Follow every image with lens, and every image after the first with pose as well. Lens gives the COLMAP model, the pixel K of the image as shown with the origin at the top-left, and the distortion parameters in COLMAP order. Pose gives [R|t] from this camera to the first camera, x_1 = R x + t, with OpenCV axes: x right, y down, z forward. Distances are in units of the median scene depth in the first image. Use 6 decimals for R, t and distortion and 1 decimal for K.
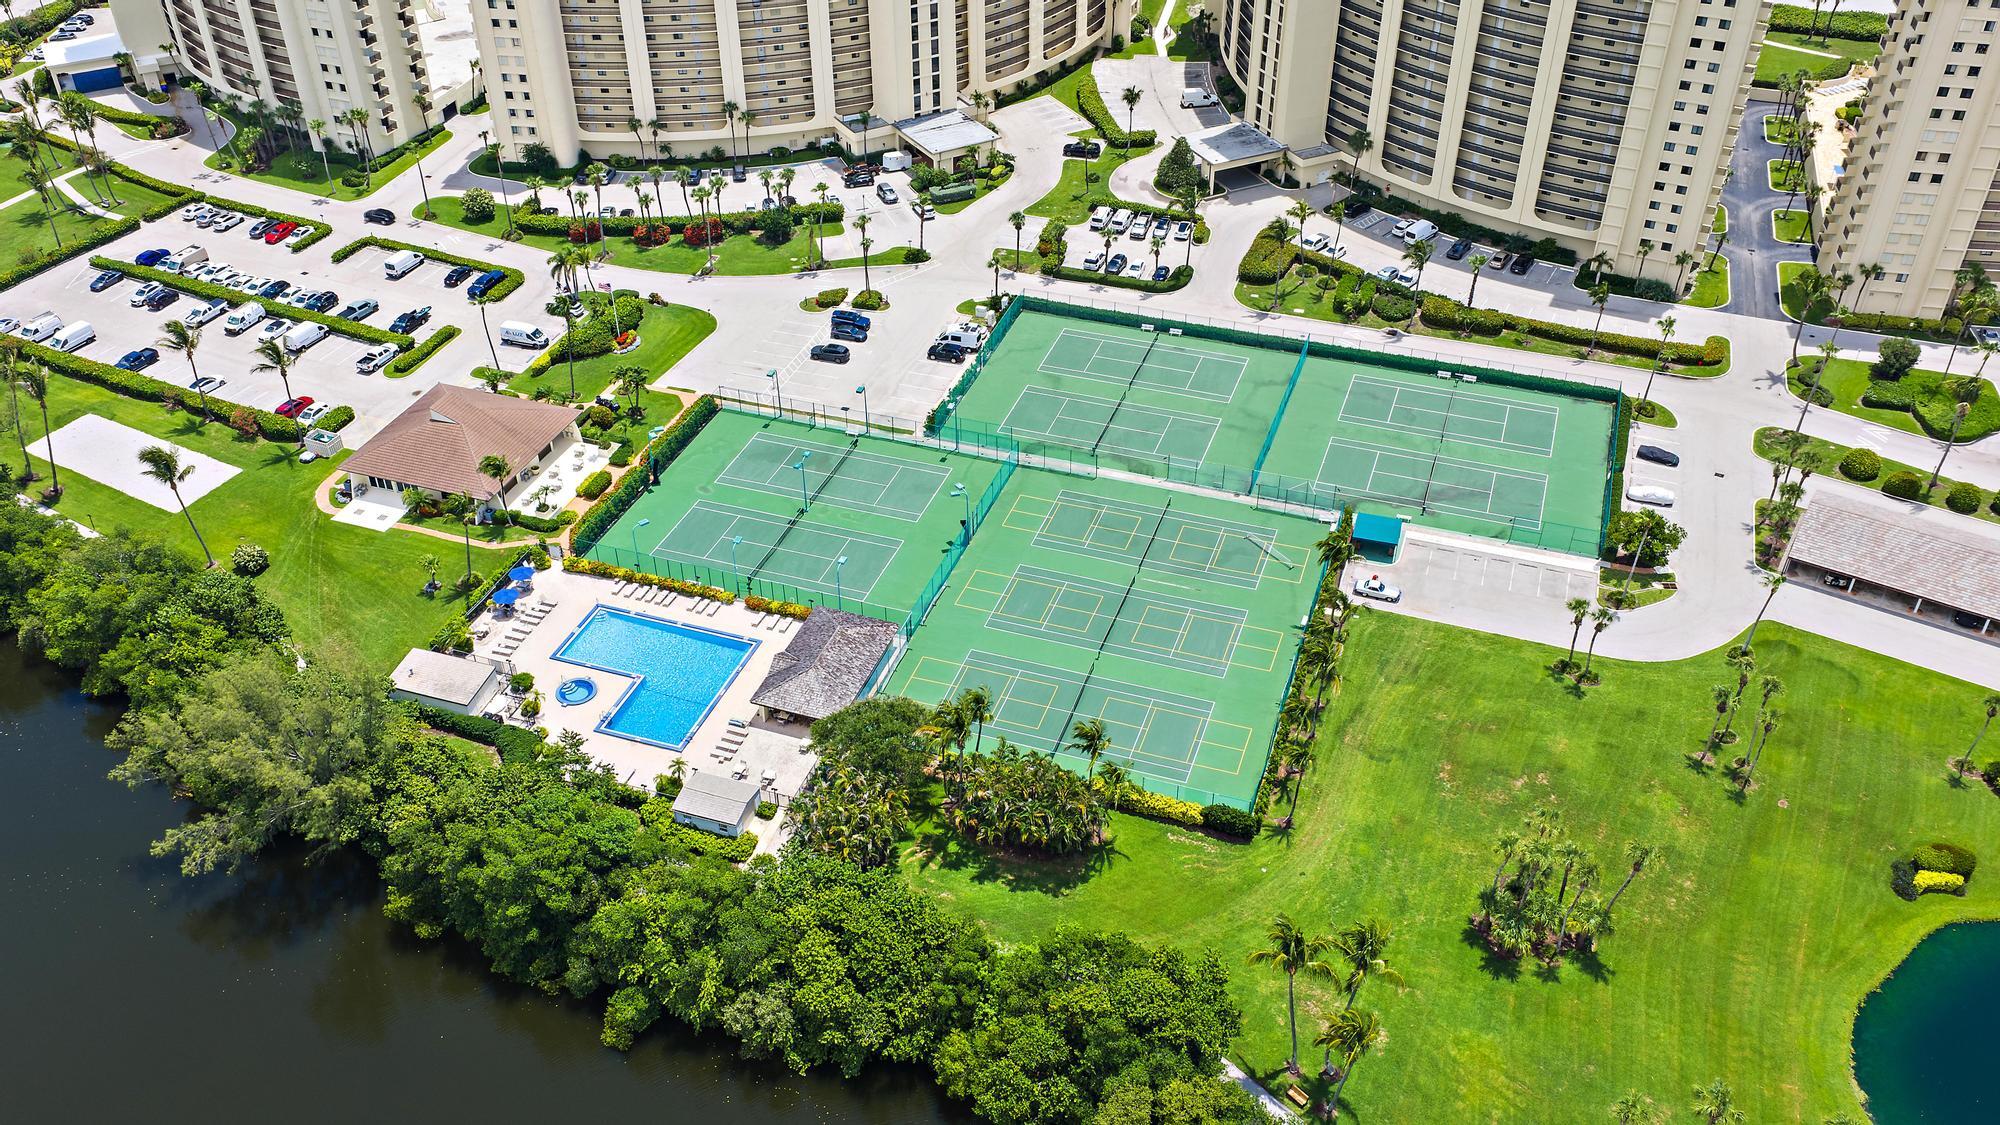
lens RADIAL K [[1639.8, 0, 1006.5], [0, 1639.8, 539.9], [0, 0, 1]] dist [0.034170, -0.058865]
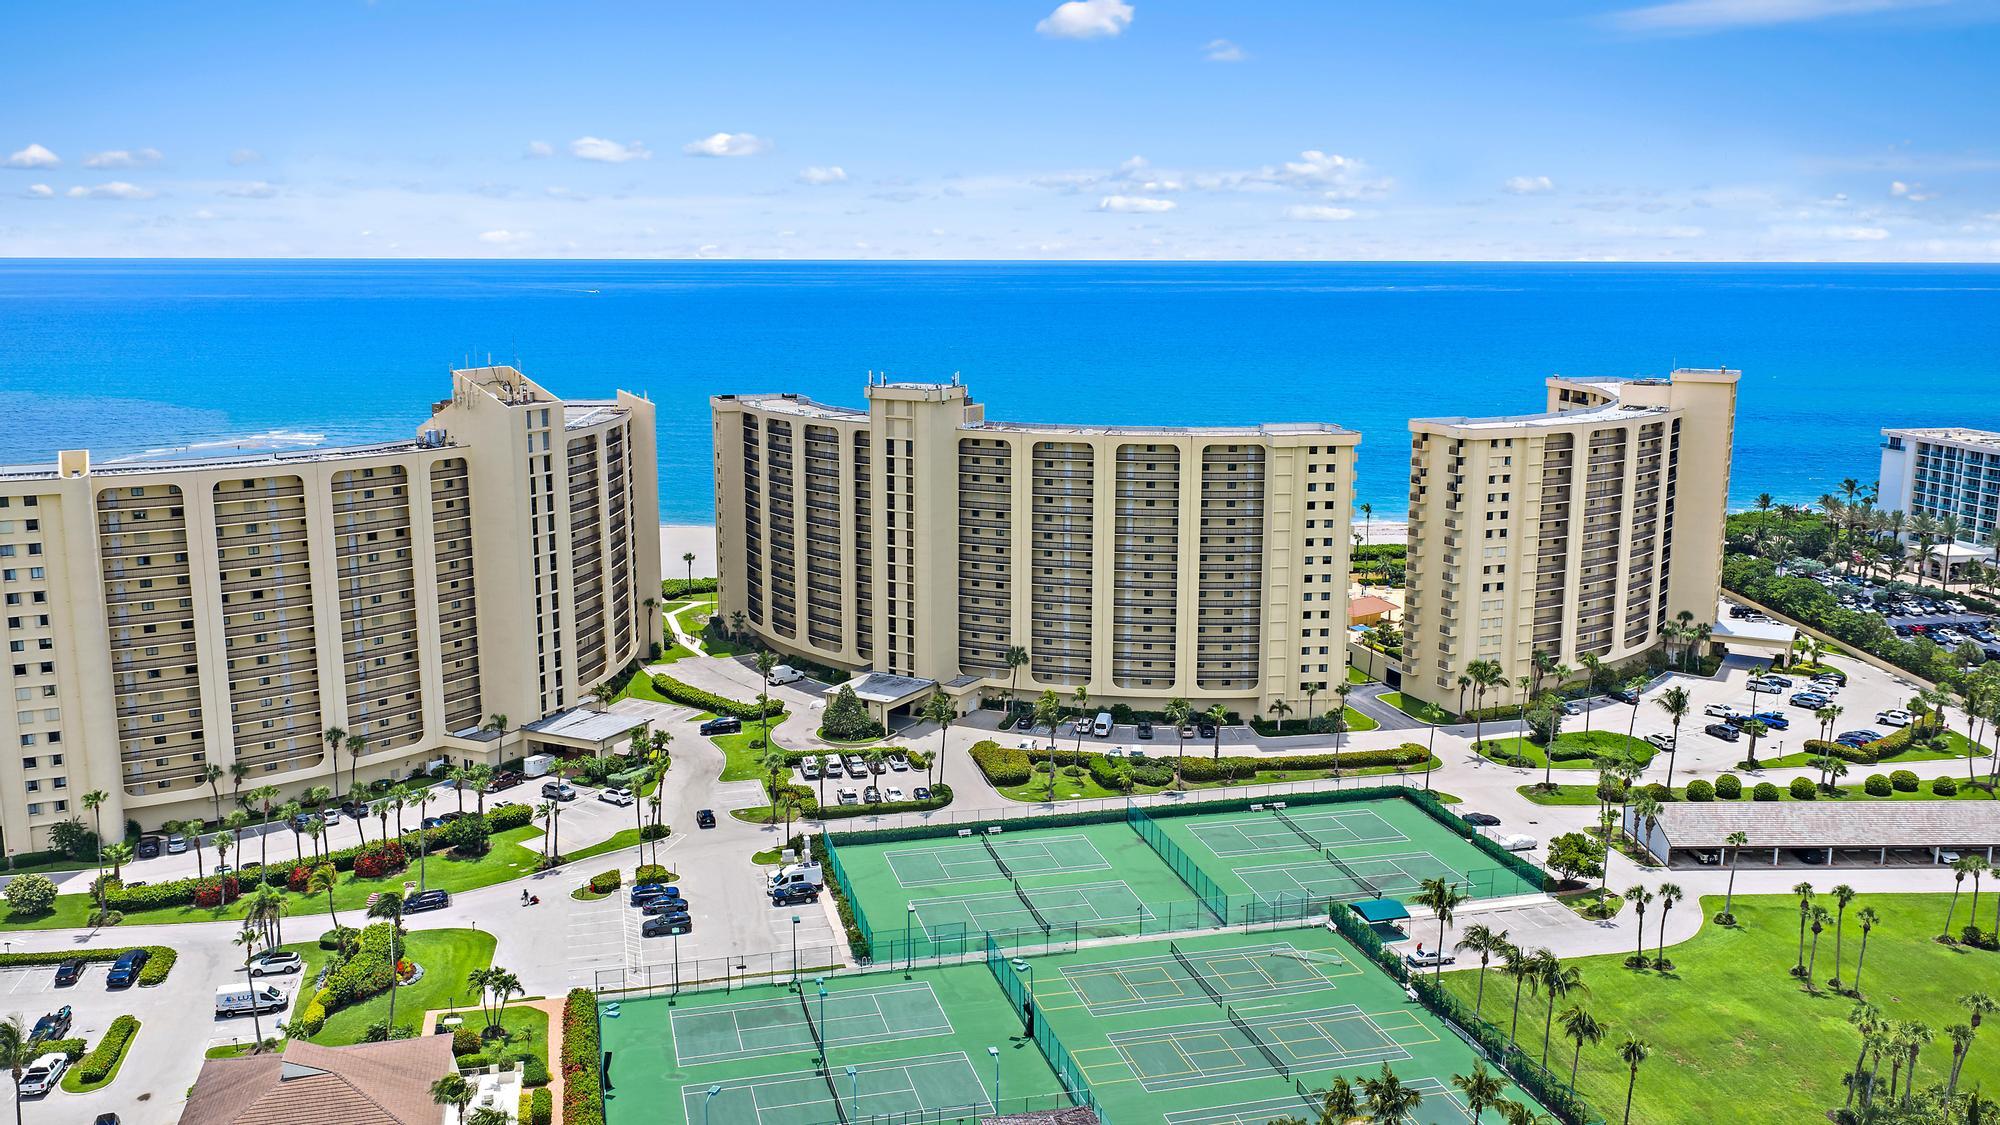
lens RADIAL K [[1655.0, 0, 1008.3], [0, 1655.0, 561.5], [0, 0, 1]] dist [0.041585, -0.076809]
pose [[0.835065, -0.098824, 0.541203, -0.358291], [0.322013, 0.885415, -0.335182, 0.052629], [-0.446065, 0.454173, 0.771202, 0.182892]]
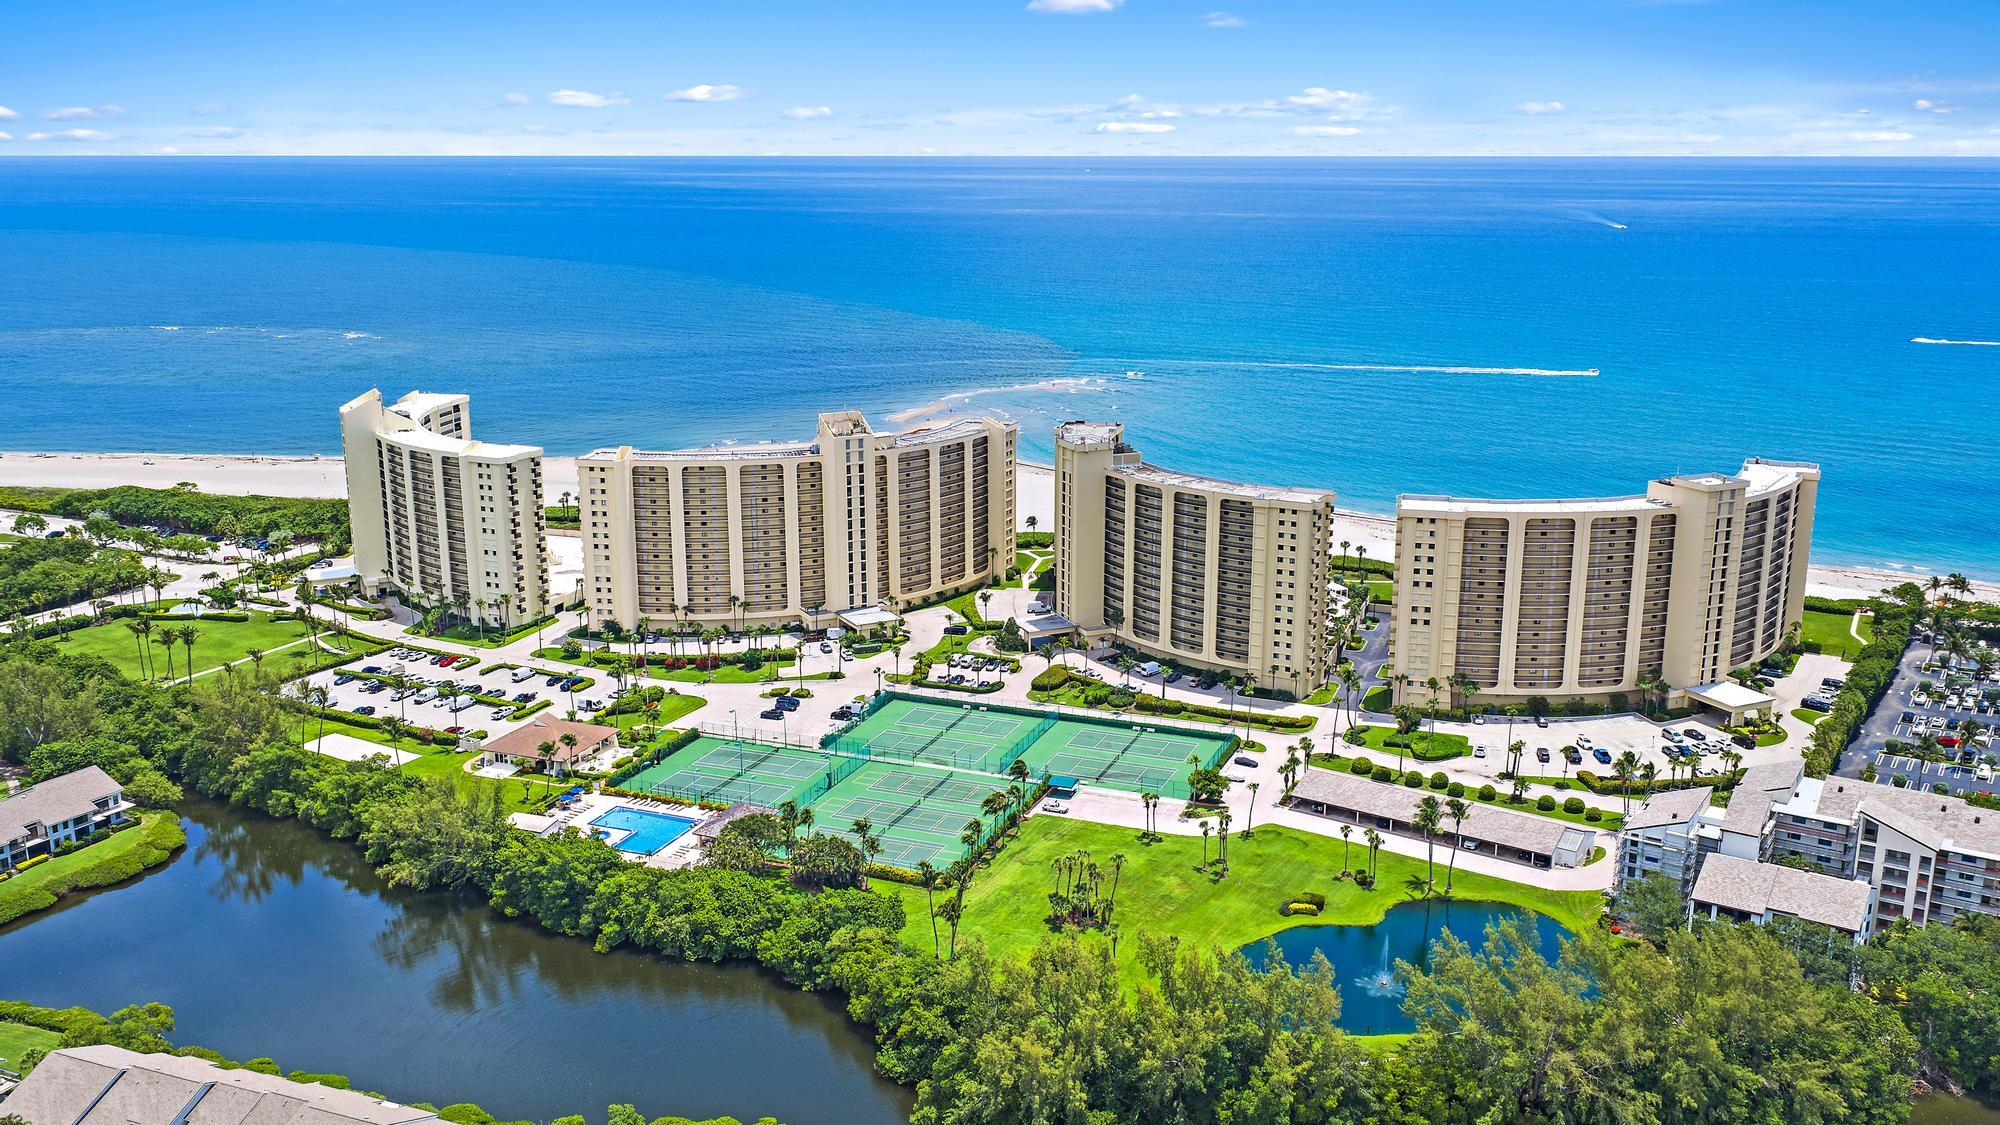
lens RADIAL K [[1655.0, 0, 1008.3], [0, 1655.0, 561.5], [0, 0, 1]] dist [0.041585, -0.076809]
pose [[0.999214, 0.010783, -0.038141, 0.176197], [-0.024444, 0.925143, -0.378832, 0.338431], [0.031201, 0.379466, 0.924679, -0.549383]]
